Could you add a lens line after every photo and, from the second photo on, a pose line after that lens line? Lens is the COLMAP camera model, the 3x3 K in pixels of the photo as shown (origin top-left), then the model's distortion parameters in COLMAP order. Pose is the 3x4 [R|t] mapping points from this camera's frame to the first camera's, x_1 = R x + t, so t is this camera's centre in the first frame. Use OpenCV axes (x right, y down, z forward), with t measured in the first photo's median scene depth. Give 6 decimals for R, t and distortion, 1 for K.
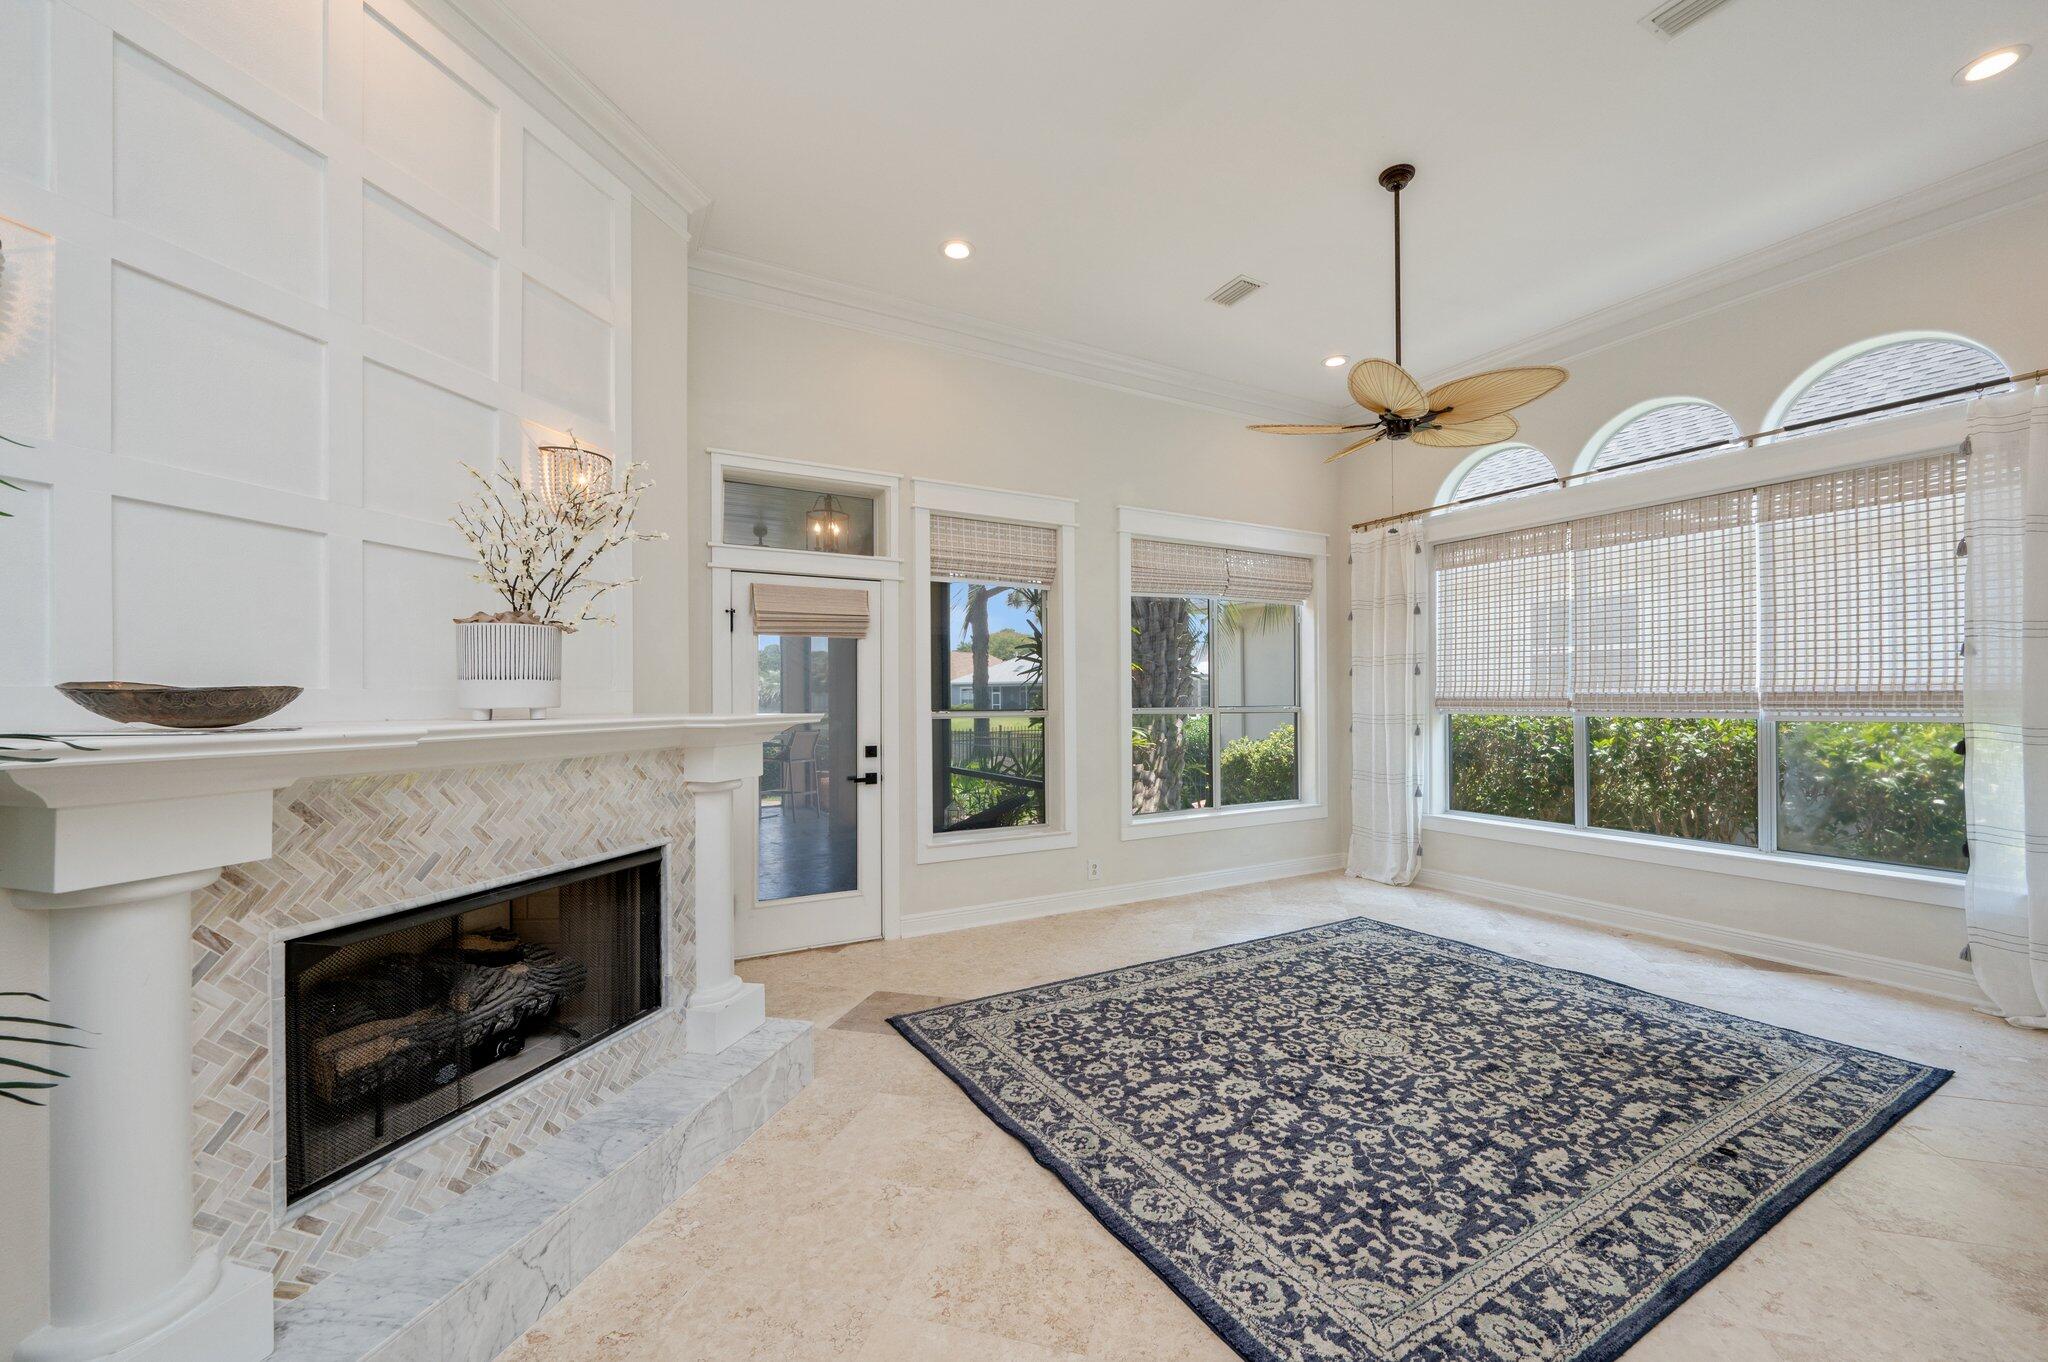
lens RADIAL K [[798.2, 0, 1026.0], [0, 798.2, 687.5], [0, 0, 1]] dist [-0.000525, 0.000142]
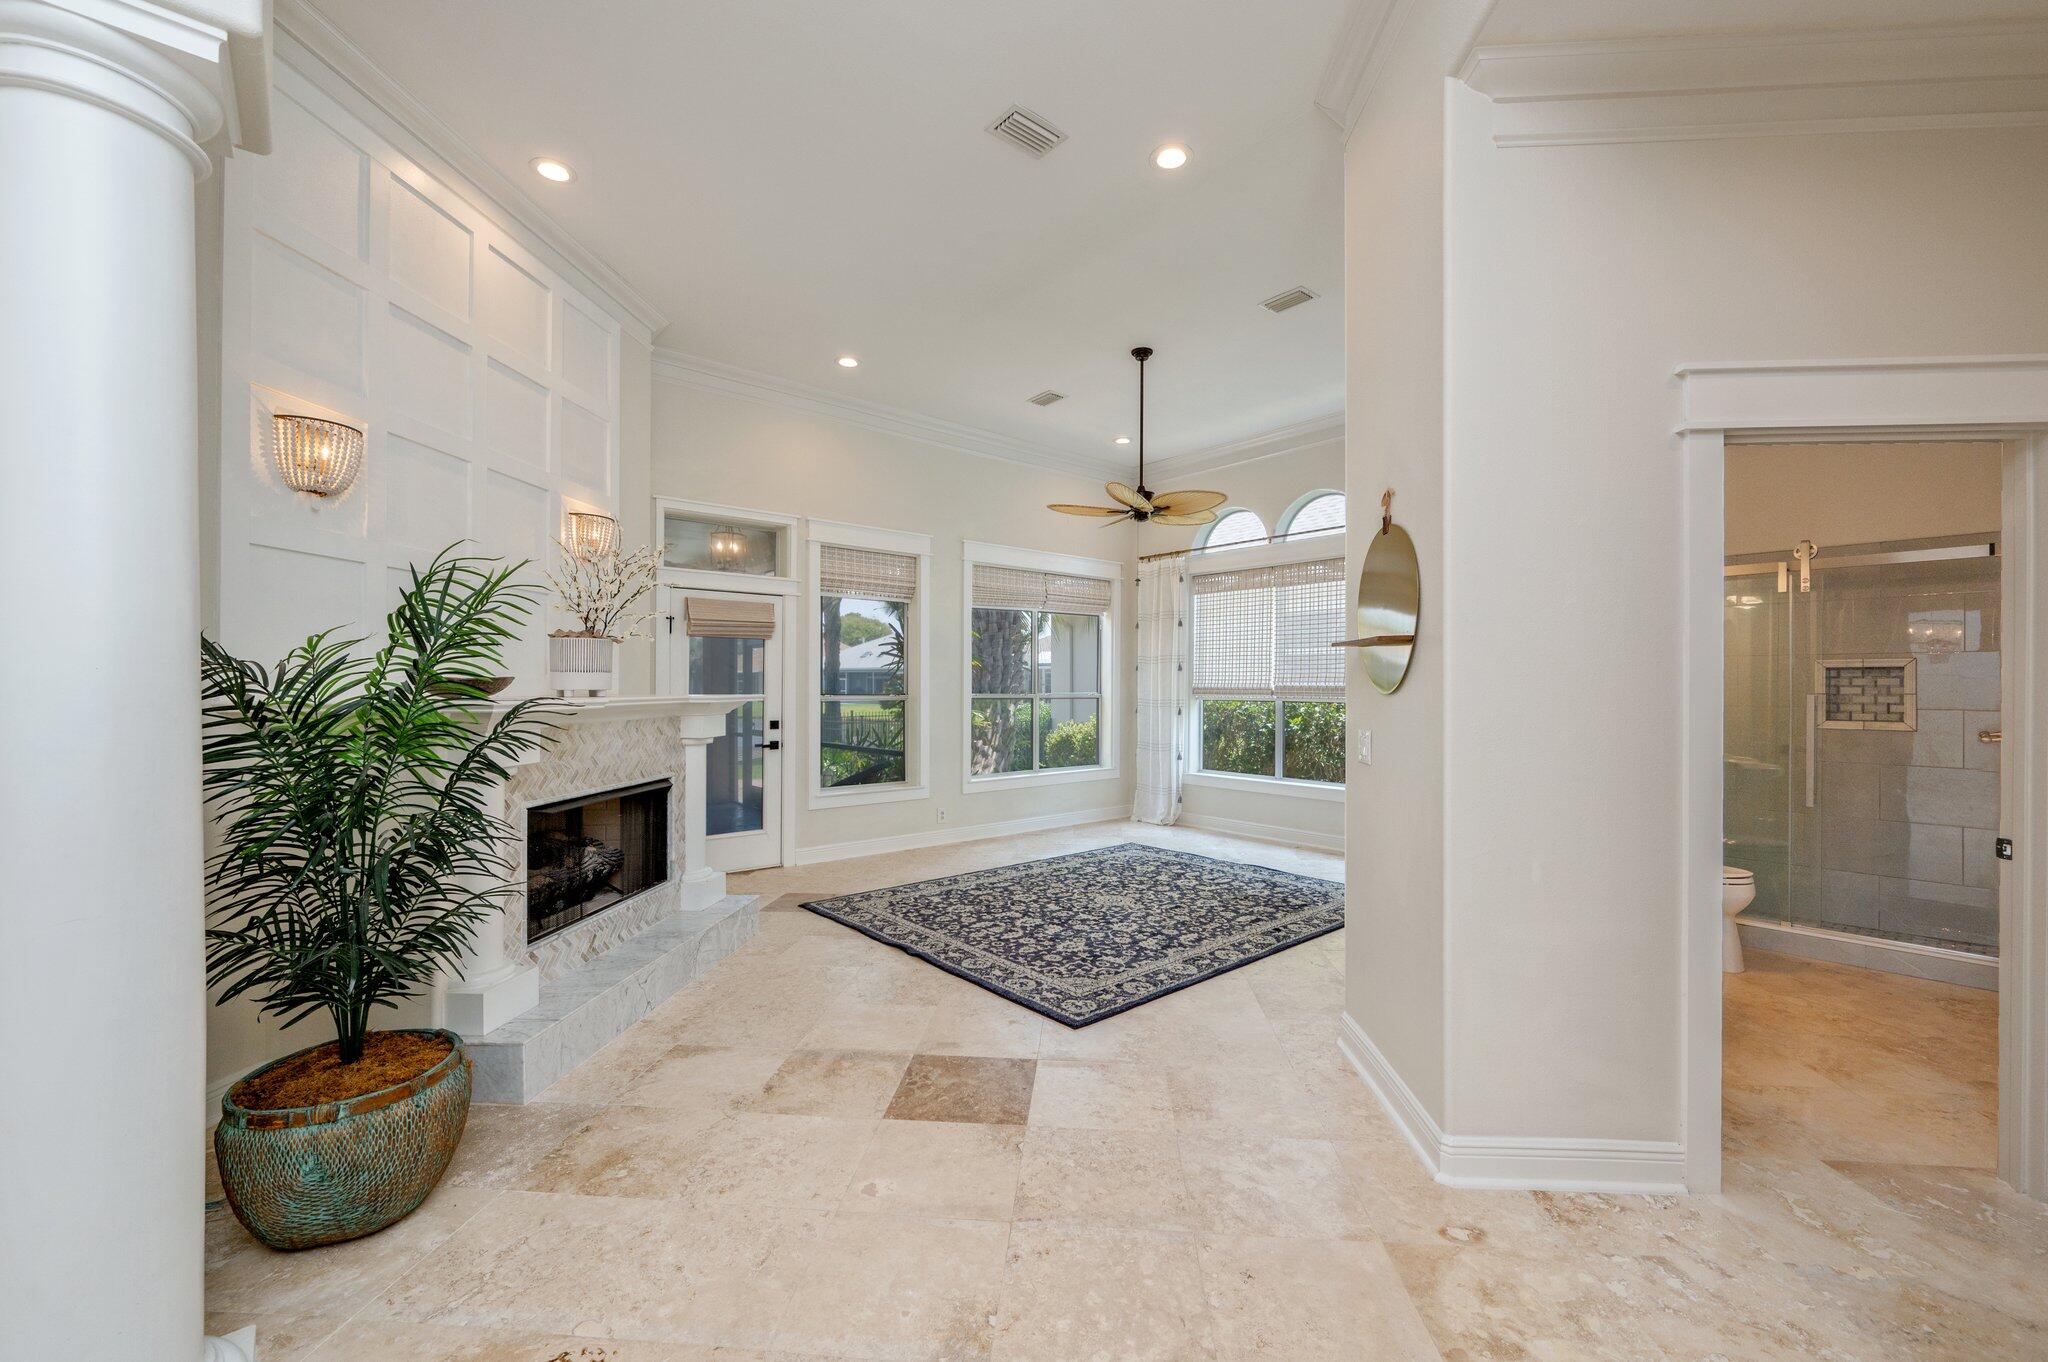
lens RADIAL K [[798.2, 0, 1026.0], [0, 798.2, 687.5], [0, 0, 1]] dist [-0.000525, 0.000142]
pose [[0.981938, 0.008777, 0.189001, -0.046776], [-0.011890, 0.999812, 0.015344, -0.009282], [-0.188831, -0.017315, 0.981857, -0.505606]]
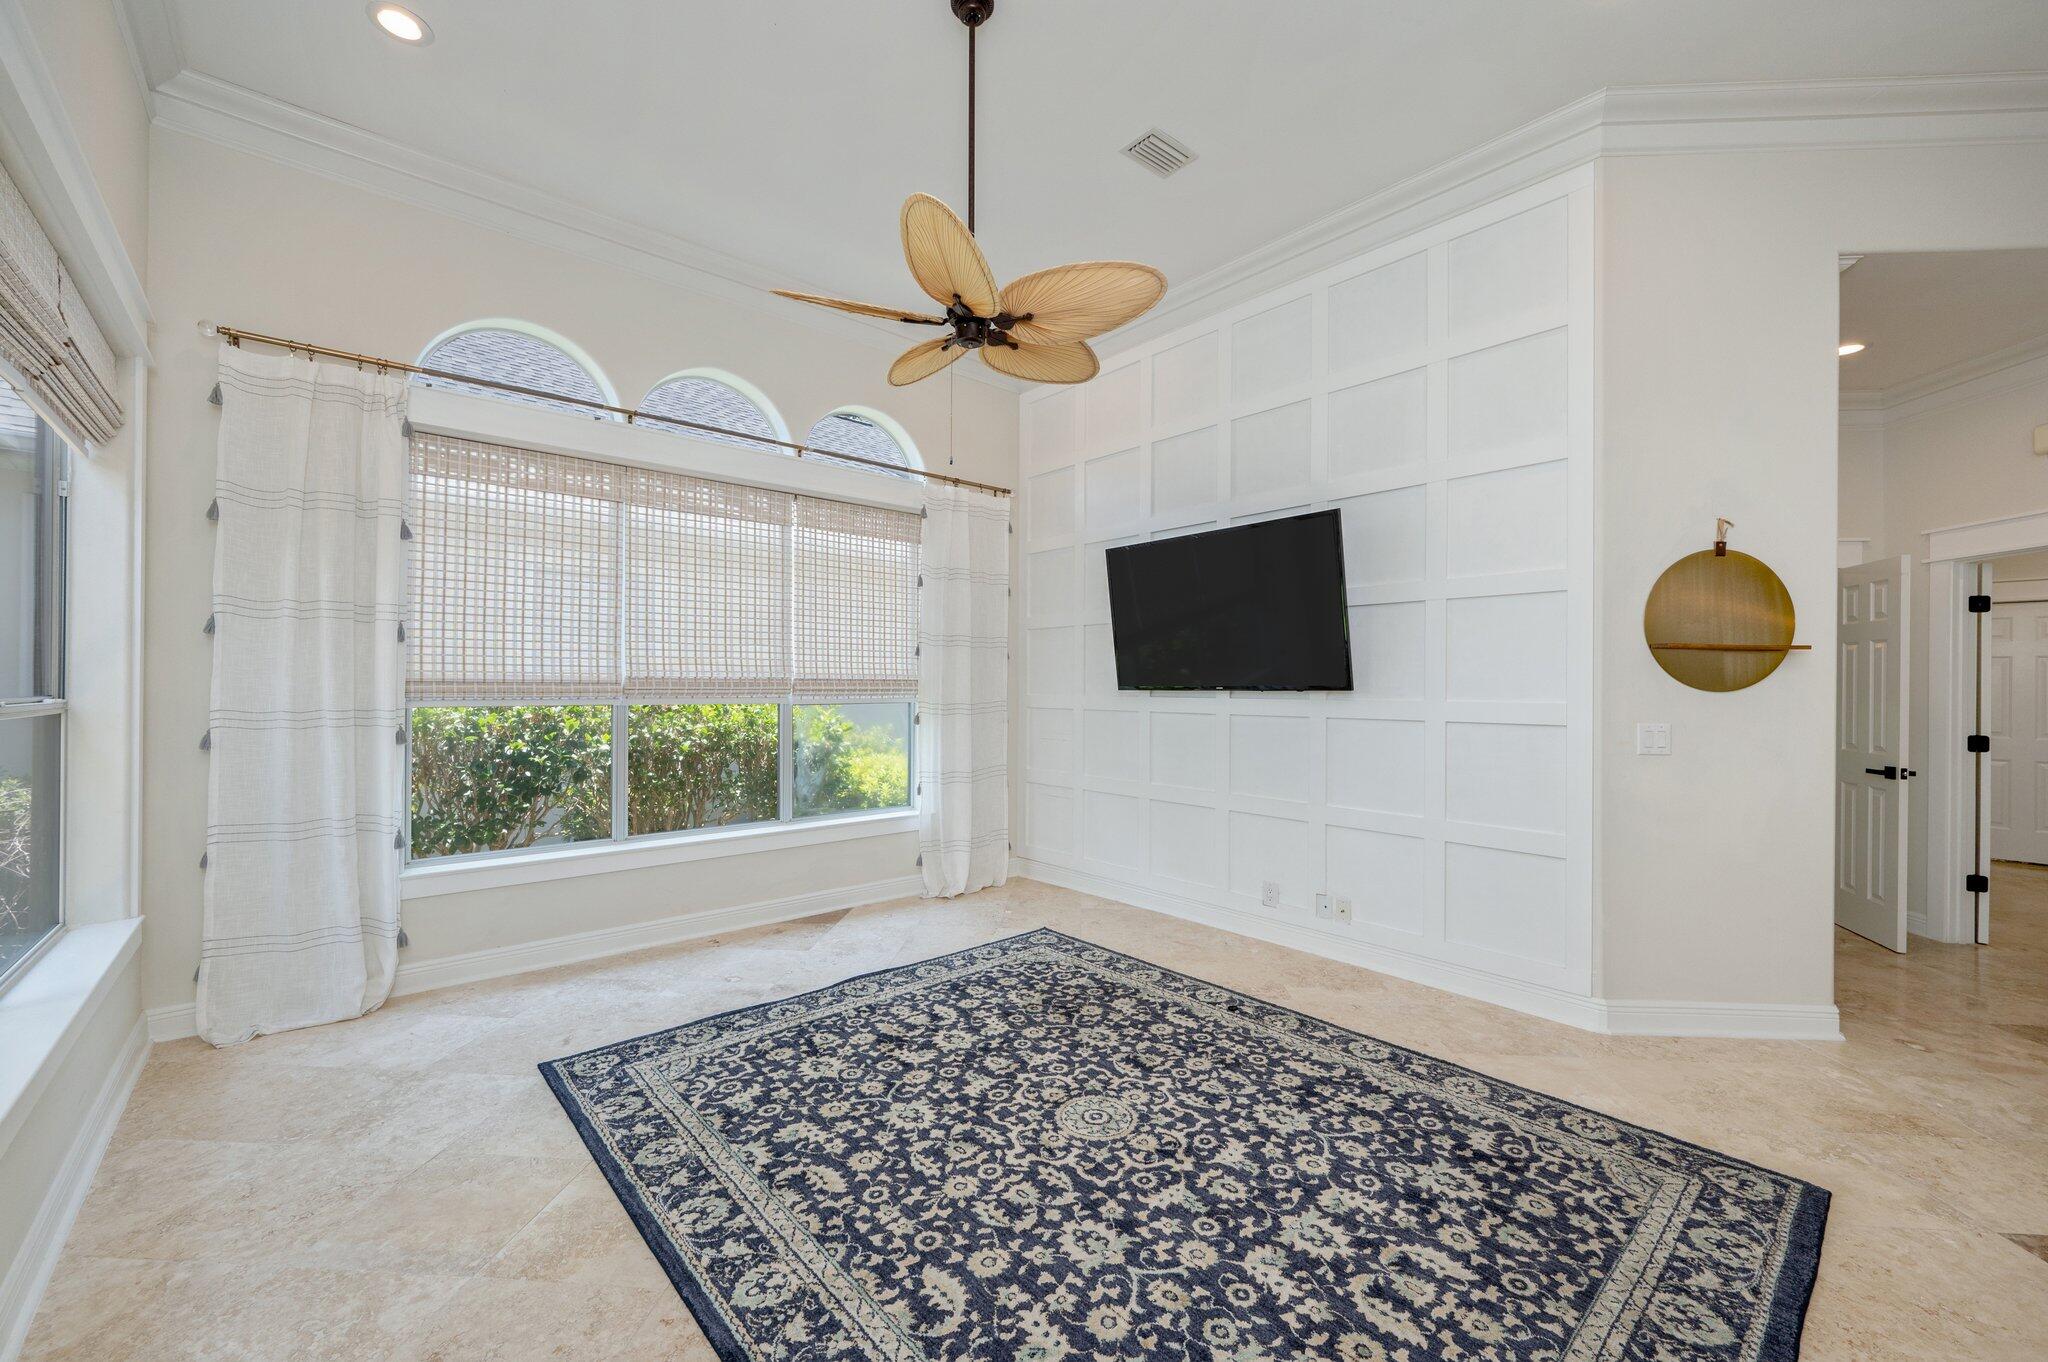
lens RADIAL K [[813.6, 0, 1021.9], [0, 813.6, 685.9], [0, 0, 1]] dist [-0.000169, -0.000119]
pose [[-0.190389, 0.000969, 0.981708, -0.319132], [-0.020306, 0.999782, -0.004925, 0.018348], [-0.981499, -0.020873, -0.190328, 1.136933]]
